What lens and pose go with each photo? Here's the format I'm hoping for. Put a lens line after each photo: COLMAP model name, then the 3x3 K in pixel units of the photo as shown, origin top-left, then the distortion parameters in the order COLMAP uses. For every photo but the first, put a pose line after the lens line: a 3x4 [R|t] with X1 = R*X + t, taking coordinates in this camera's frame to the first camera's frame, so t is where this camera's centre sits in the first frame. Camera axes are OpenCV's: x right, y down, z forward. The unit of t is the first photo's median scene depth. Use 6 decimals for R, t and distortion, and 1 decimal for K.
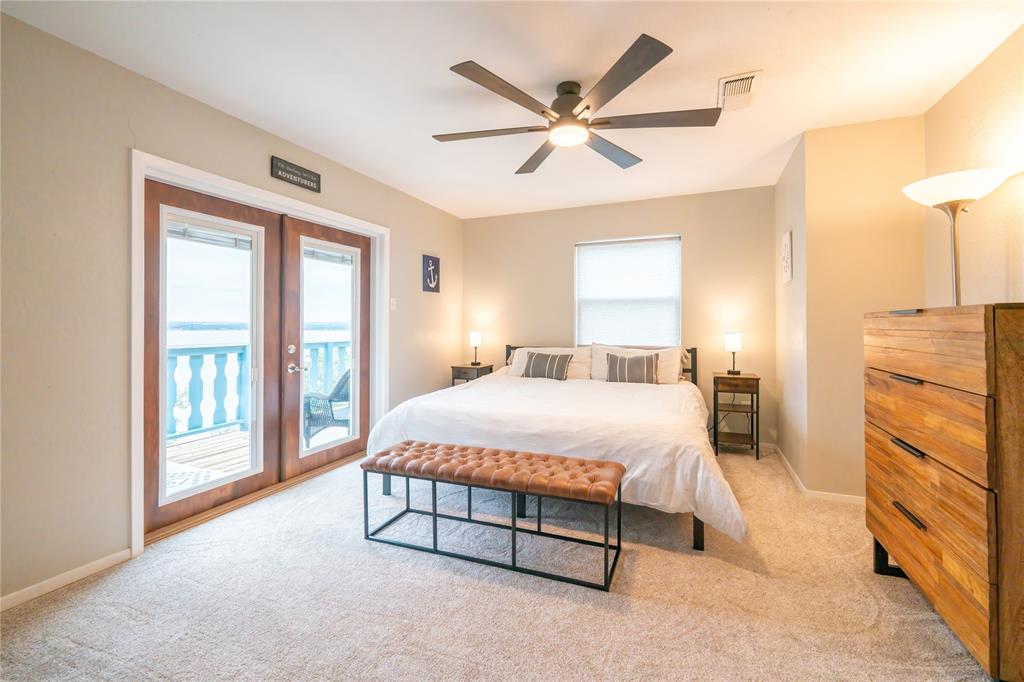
lens RADIAL K [[435.4, 0, 519.2], [0, 435.4, 322.2], [0, 0, 1]] dist [-0.000785, -0.000177]
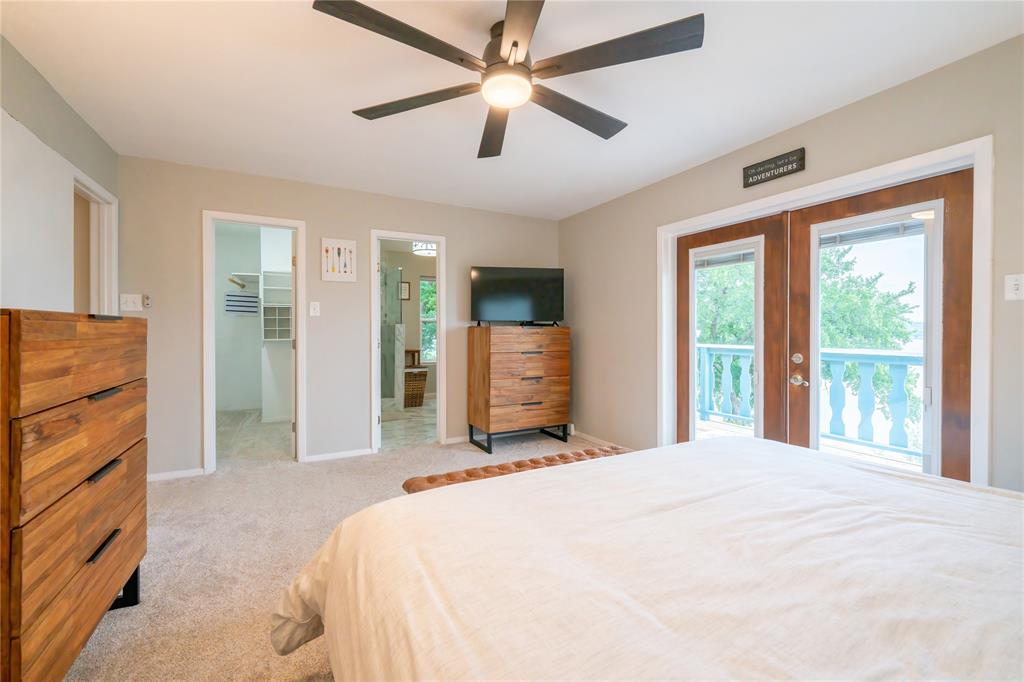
lens RADIAL K [[424.5, 0, 512.0], [0, 424.5, 341.0], [0, 0, 1]] dist [-0.001001, -0.000135]
pose [[-0.643585, 0.017756, -0.765168, 0.526033], [-0.001039, 0.999710, 0.024072, 0.006532], [0.765374, 0.016287, -0.643380, 1.131386]]
